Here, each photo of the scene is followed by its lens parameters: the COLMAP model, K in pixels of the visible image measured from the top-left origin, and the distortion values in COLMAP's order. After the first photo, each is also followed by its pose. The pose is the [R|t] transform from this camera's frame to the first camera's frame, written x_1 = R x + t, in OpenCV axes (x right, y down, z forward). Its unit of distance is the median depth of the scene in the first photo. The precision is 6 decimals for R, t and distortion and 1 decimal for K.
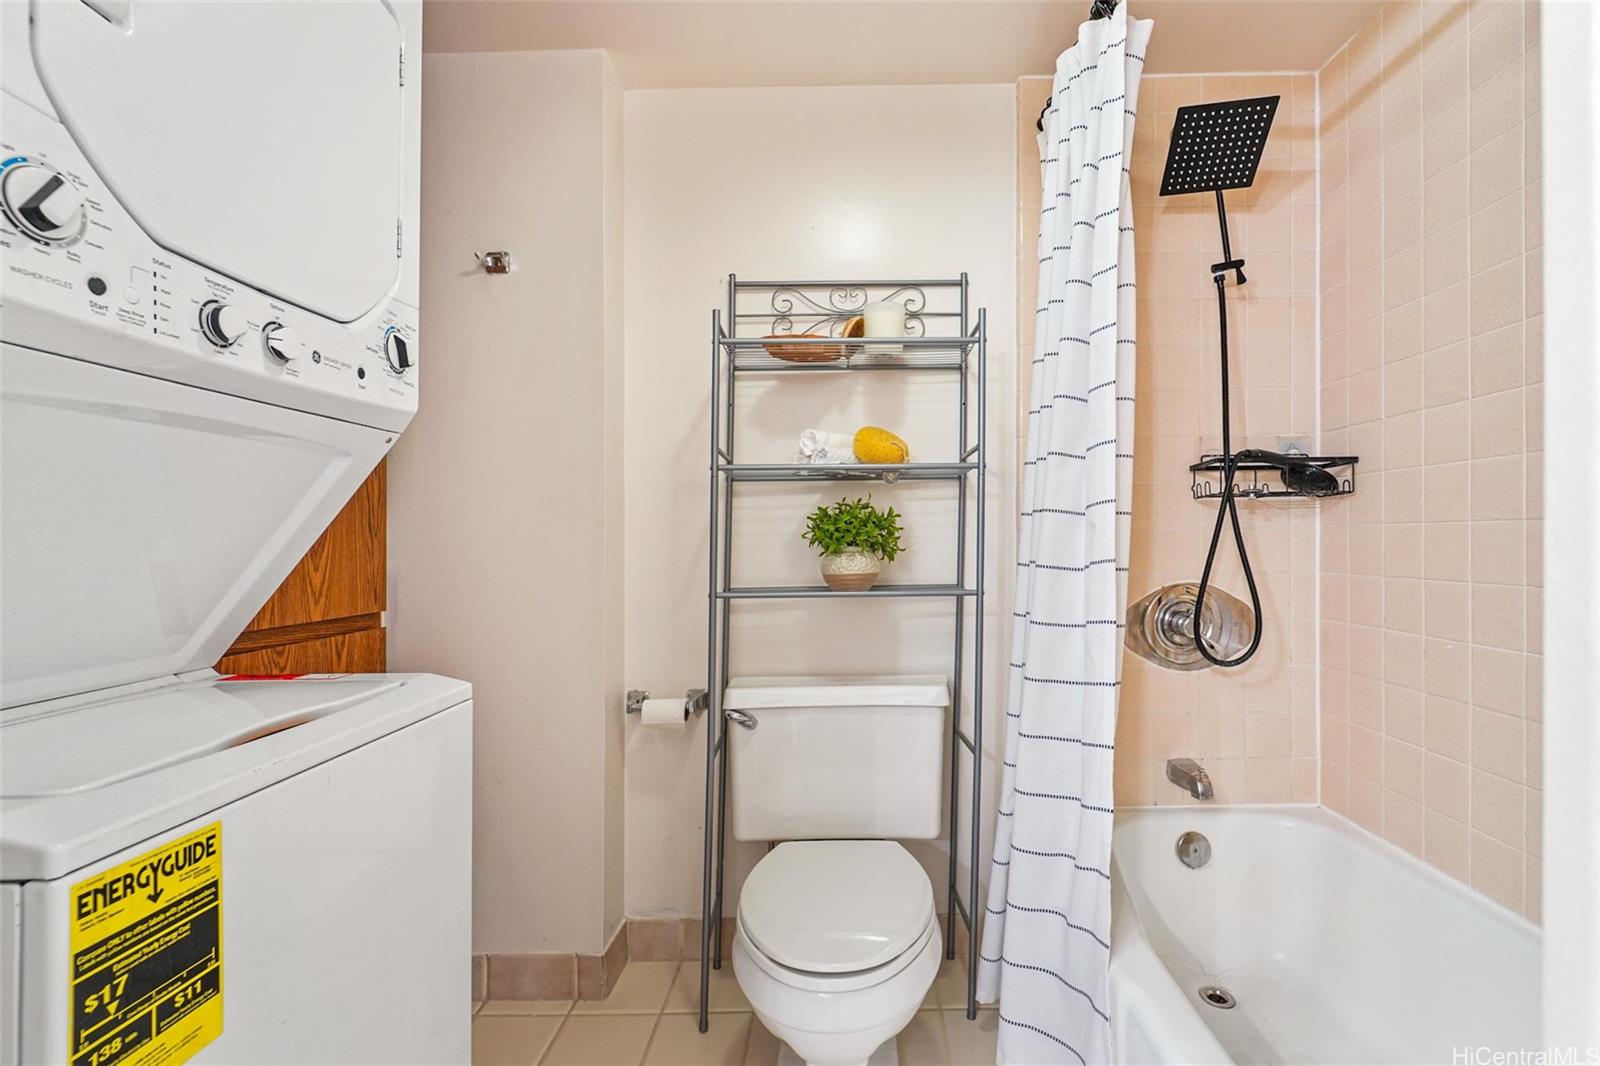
lens RADIAL K [[668.2, 0, 820.8], [0, 668.2, 528.0], [0, 0, 1]] dist [-0.022325, 0.000415]
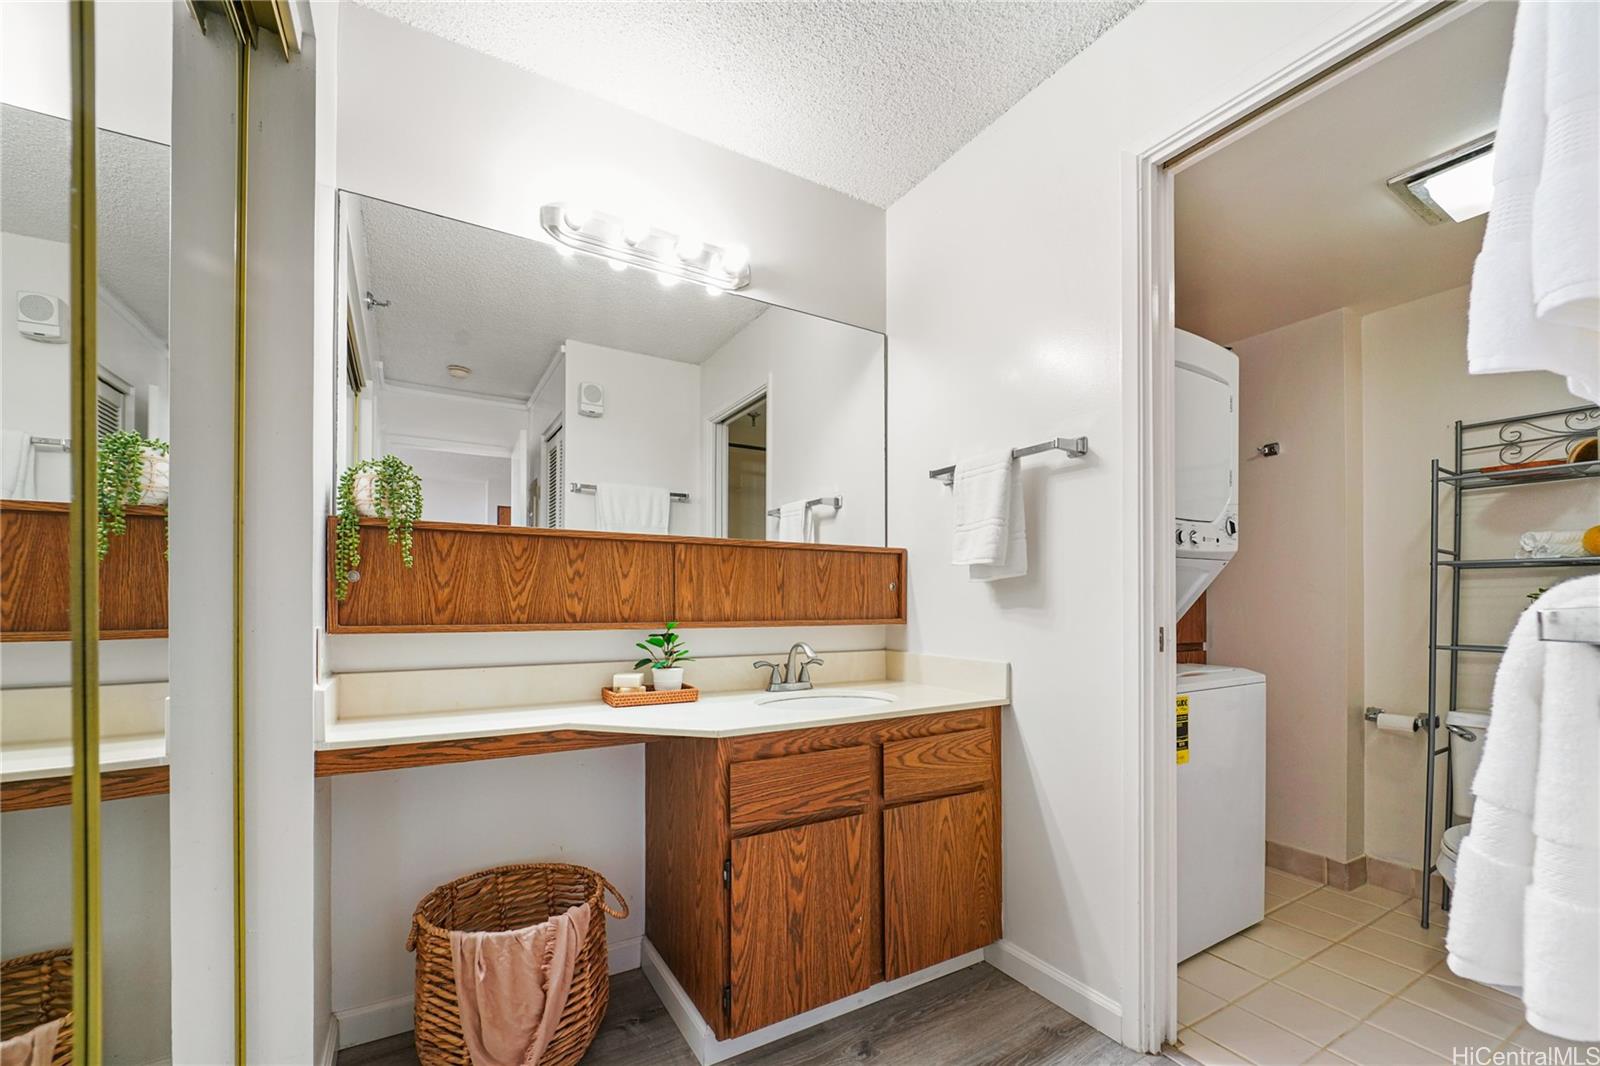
lens RADIAL K [[660.3, 0, 801.1], [0, 660.3, 585.2], [0, 0, 1]] dist [0.001488, 0.000470]
pose [[0.511881, -0.005114, -0.859041, 0.370333], [0.003074, 0.999987, -0.004120, -0.036332], [0.859051, -0.000532, 0.511890, -0.945064]]
